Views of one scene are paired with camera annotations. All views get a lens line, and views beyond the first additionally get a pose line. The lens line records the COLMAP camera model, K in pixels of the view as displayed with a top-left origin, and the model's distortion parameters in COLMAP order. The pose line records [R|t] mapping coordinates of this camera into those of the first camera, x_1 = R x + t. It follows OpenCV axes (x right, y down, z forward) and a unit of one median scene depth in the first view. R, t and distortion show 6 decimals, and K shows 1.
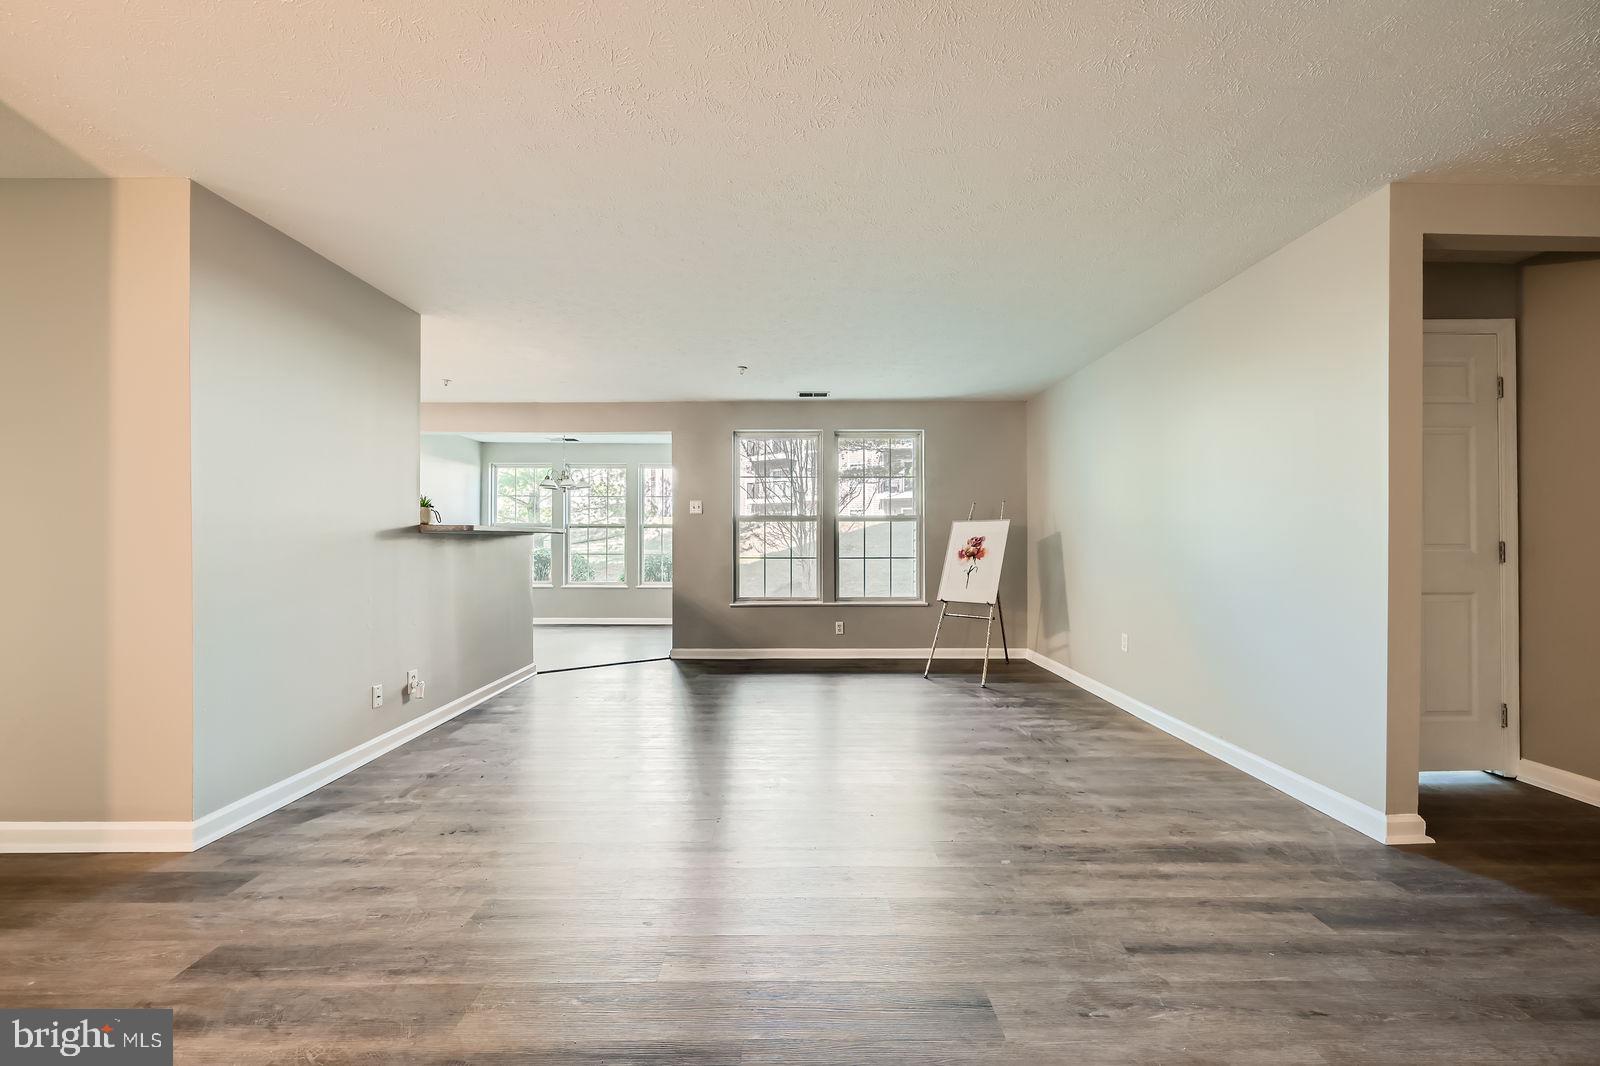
lens RADIAL K [[636.8, 0, 797.5], [0, 636.8, 538.3], [0, 0, 1]] dist [-0.001126, -0.000077]
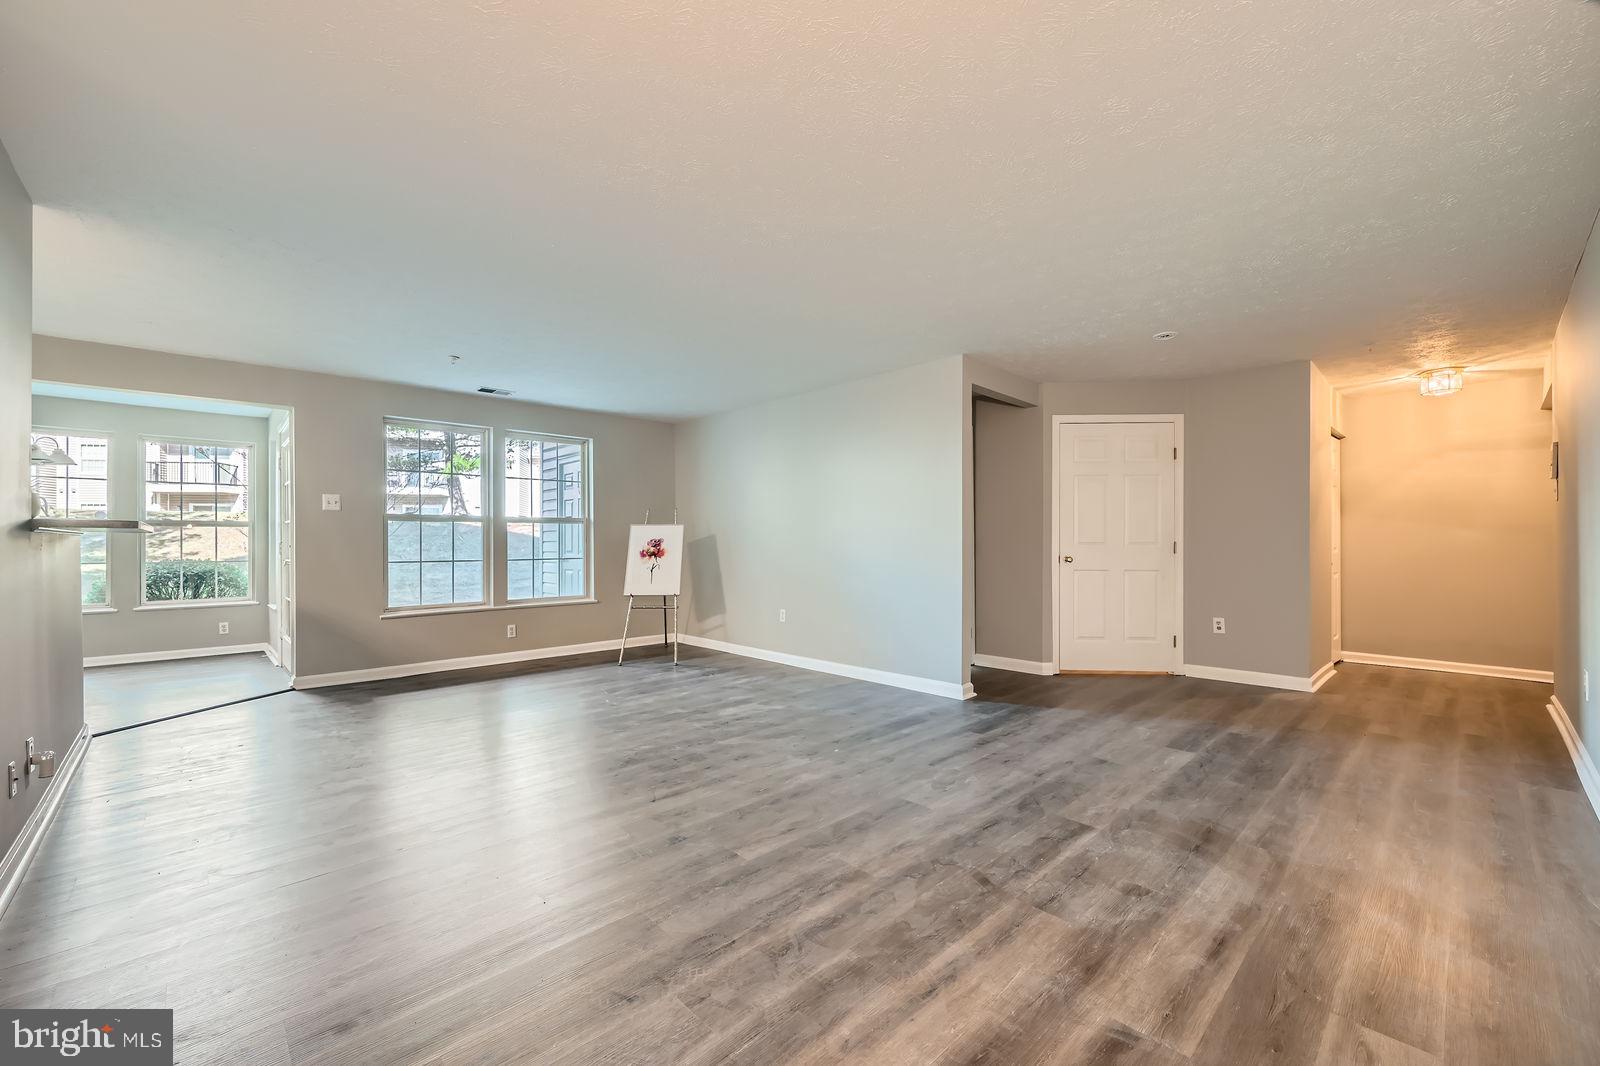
lens RADIAL K [[639.4, 0, 798.0], [0, 639.4, 539.2], [0, 0, 1]] dist [-0.001013, -0.000202]
pose [[0.727853, 0.000925, 0.685732, -0.330701], [0.000131, 0.999999, -0.001489, 0.000432], [-0.685733, 0.001174, 0.727852, -0.024938]]
